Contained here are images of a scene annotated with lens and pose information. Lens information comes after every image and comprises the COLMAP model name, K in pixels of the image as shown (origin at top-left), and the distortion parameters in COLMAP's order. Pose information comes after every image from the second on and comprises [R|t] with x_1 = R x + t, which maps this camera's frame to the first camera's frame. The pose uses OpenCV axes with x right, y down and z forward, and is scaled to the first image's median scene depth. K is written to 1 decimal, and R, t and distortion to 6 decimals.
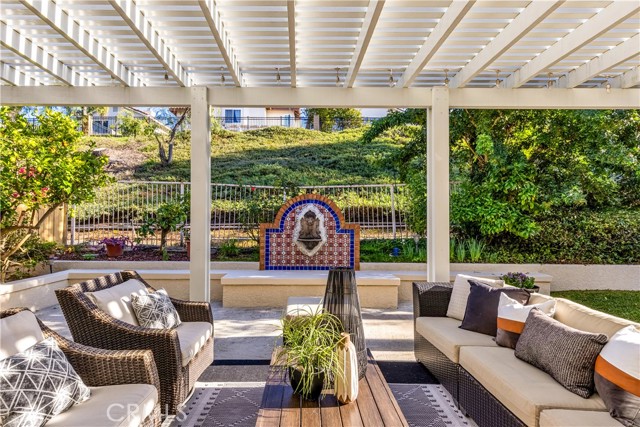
lens RADIAL K [[309.4, 0, 320.0], [0, 309.4, 220.6], [0, 0, 1]] dist [-0.002821, -0.000304]
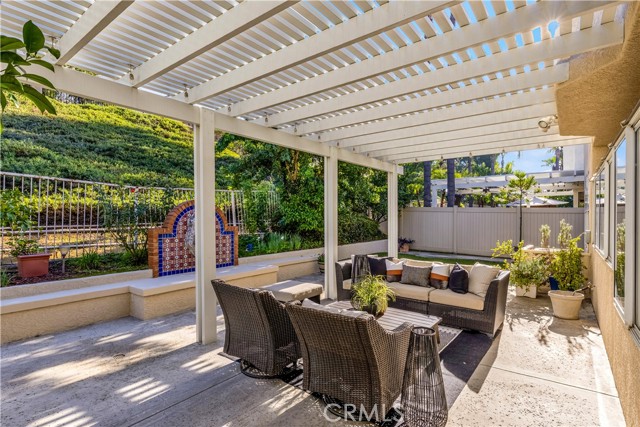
lens RADIAL K [[325.3, 0, 320.6], [0, 325.3, 220.8], [0, 0, 1]] dist [0.003059, 0.000258]
pose [[0.606698, -0.017071, 0.794749, -0.675436], [-0.005157, 0.999664, 0.025409, -0.043983], [-0.794916, -0.019514, 0.606406, -0.015504]]
